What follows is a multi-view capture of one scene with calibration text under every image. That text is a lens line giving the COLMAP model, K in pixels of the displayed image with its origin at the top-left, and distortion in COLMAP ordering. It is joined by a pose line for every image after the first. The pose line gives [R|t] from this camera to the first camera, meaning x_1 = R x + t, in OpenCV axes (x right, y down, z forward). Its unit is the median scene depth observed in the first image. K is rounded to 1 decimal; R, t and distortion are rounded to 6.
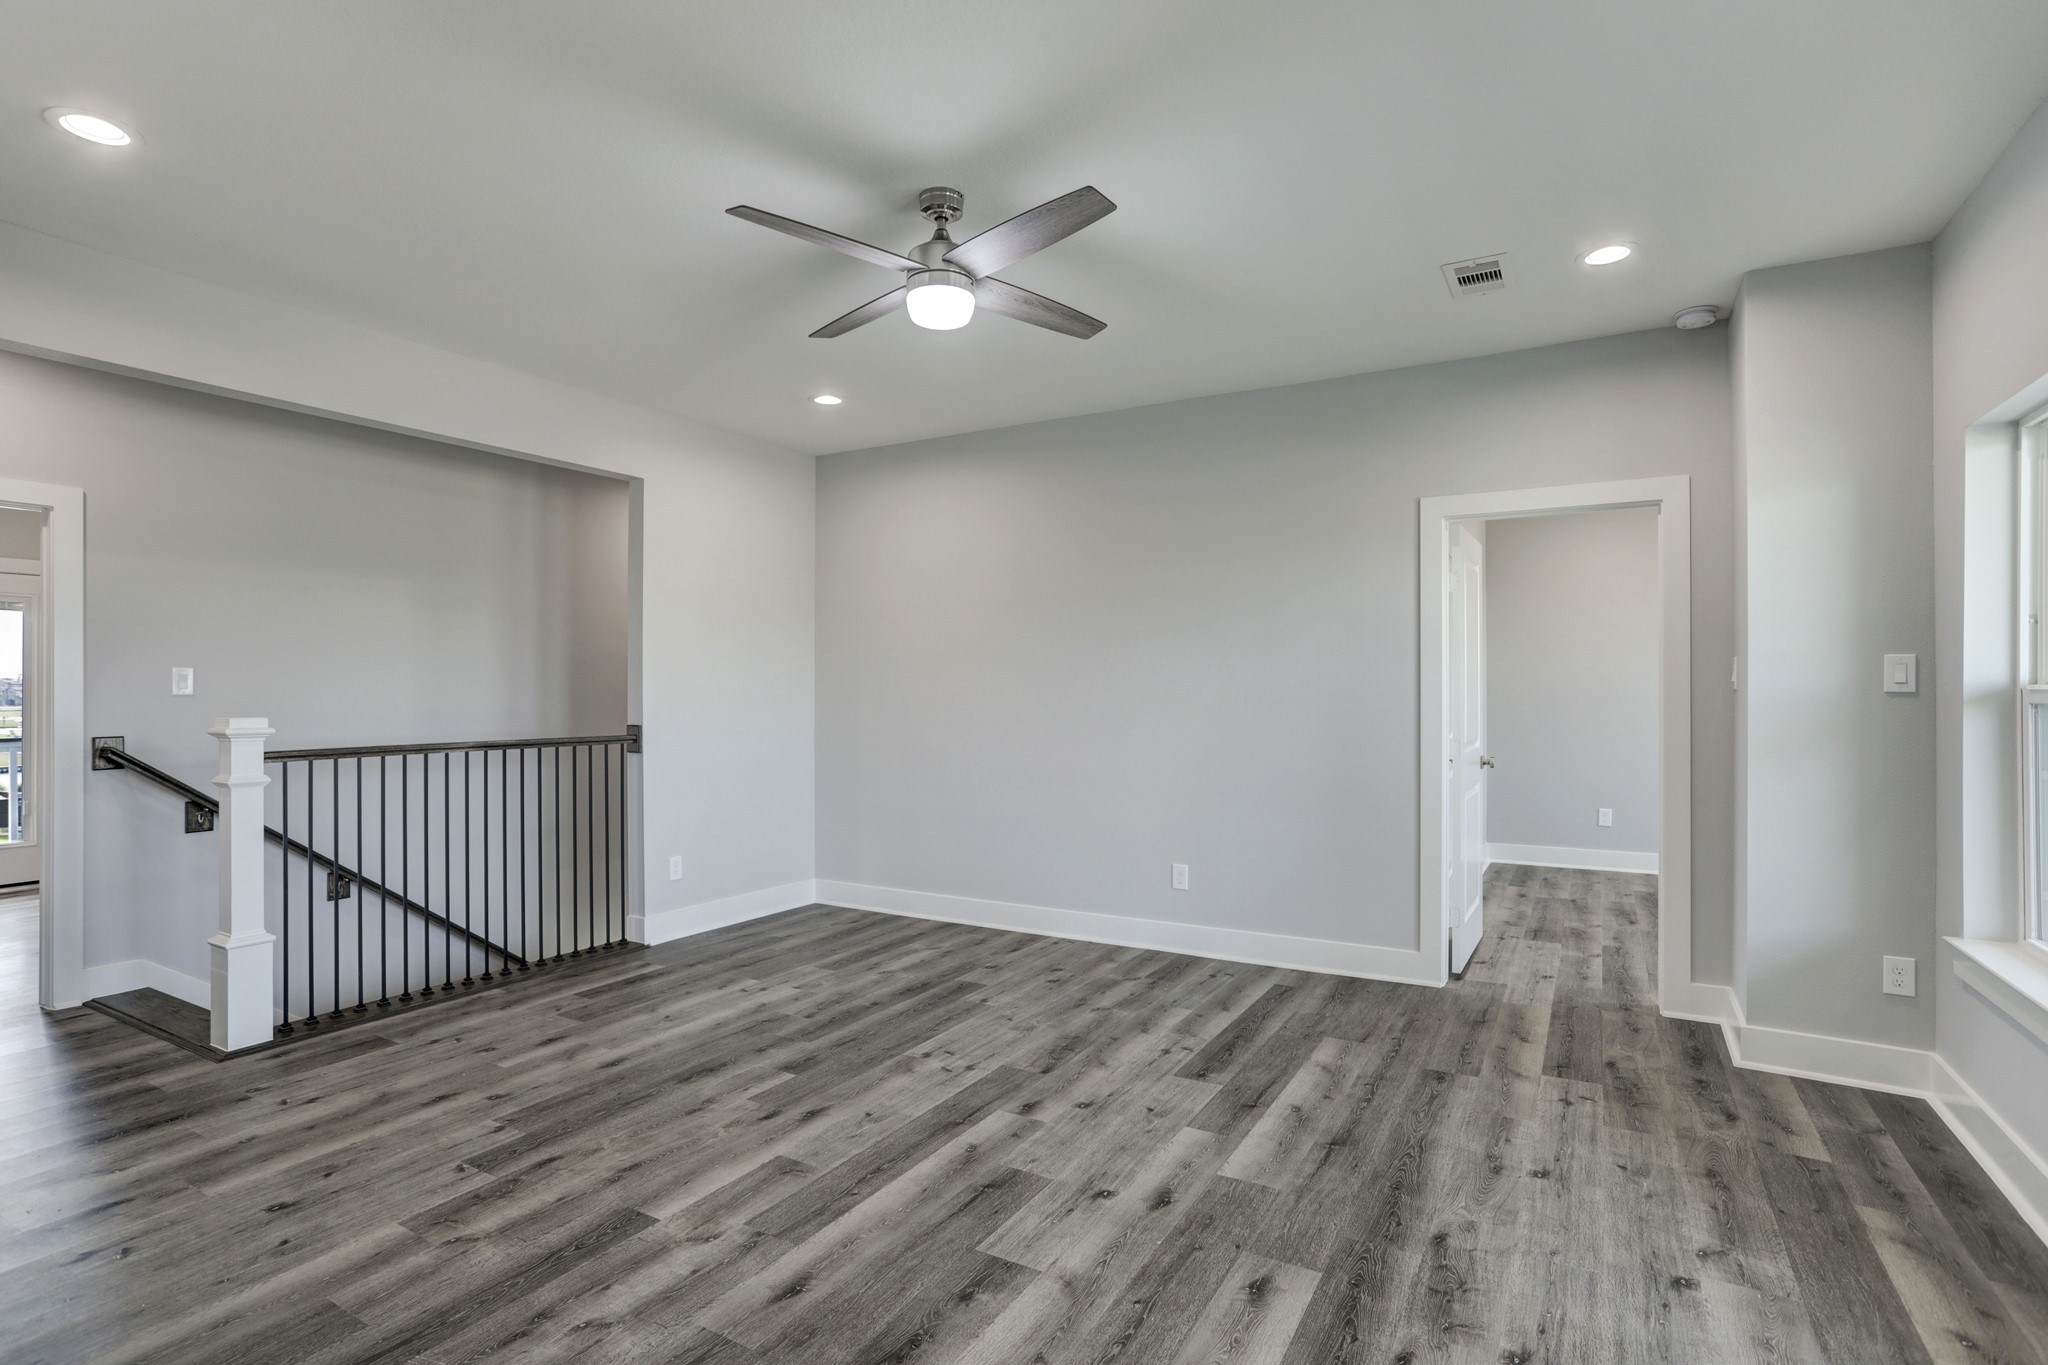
lens RADIAL K [[1005.0, 0, 1022.5], [0, 1005.0, 684.6], [0, 0, 1]] dist [-0.071285, 0.041662]
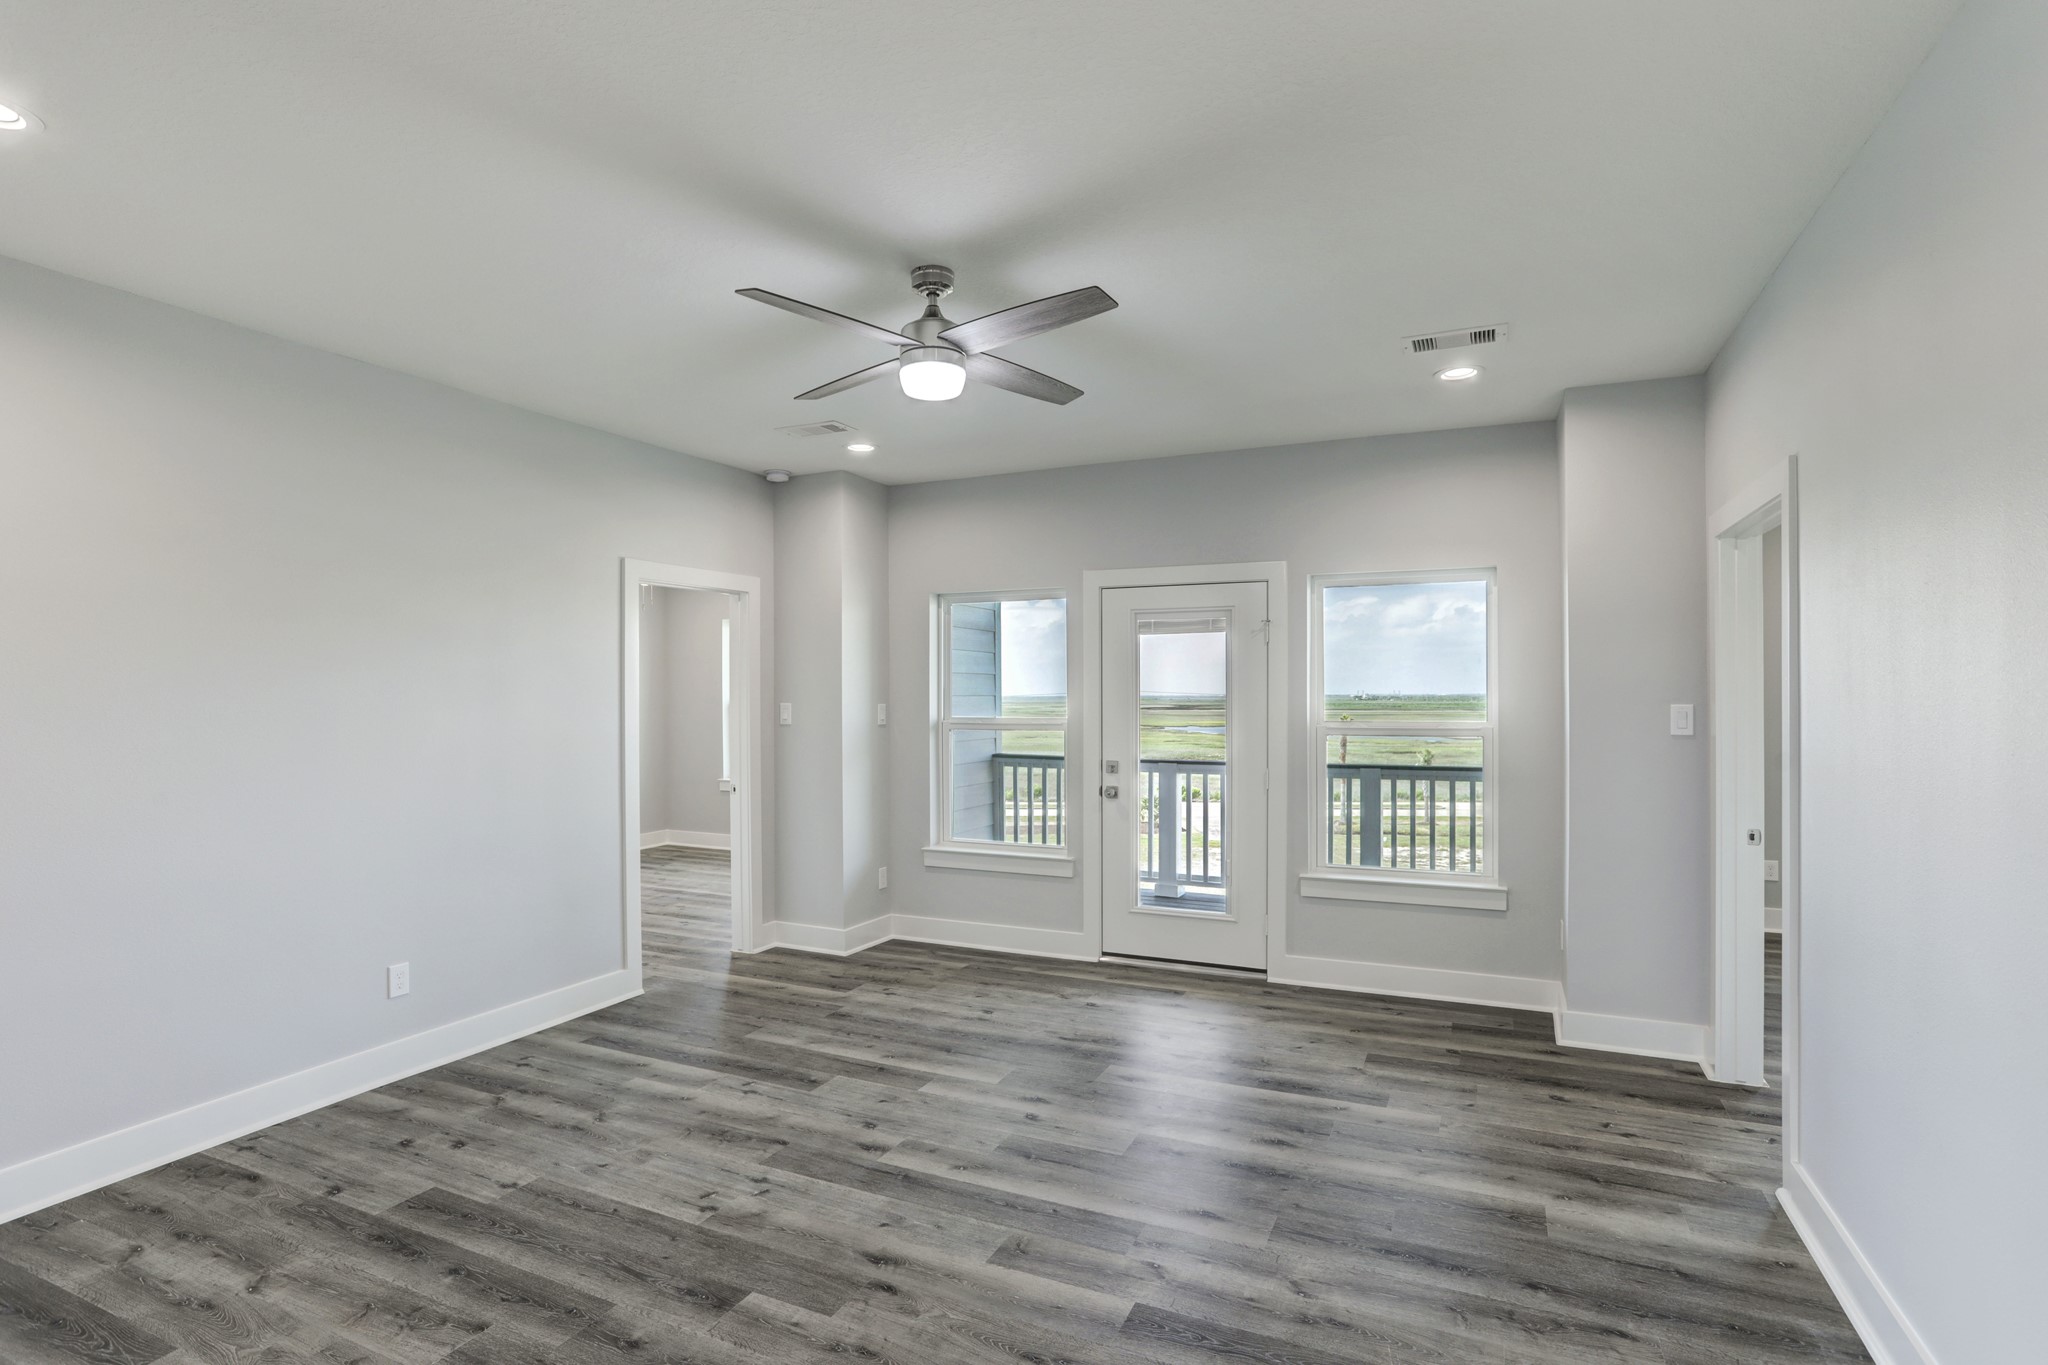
lens RADIAL K [[1007.6, 0, 1015.4], [0, 1007.6, 693.3], [0, 0, 1]] dist [-0.041691, 0.021796]
pose [[-0.086304, -0.000468, 0.996269, -0.992263], [-0.001907, 0.999998, 0.000305, -0.051133], [-0.996267, -0.001874, -0.086305, 0.883078]]
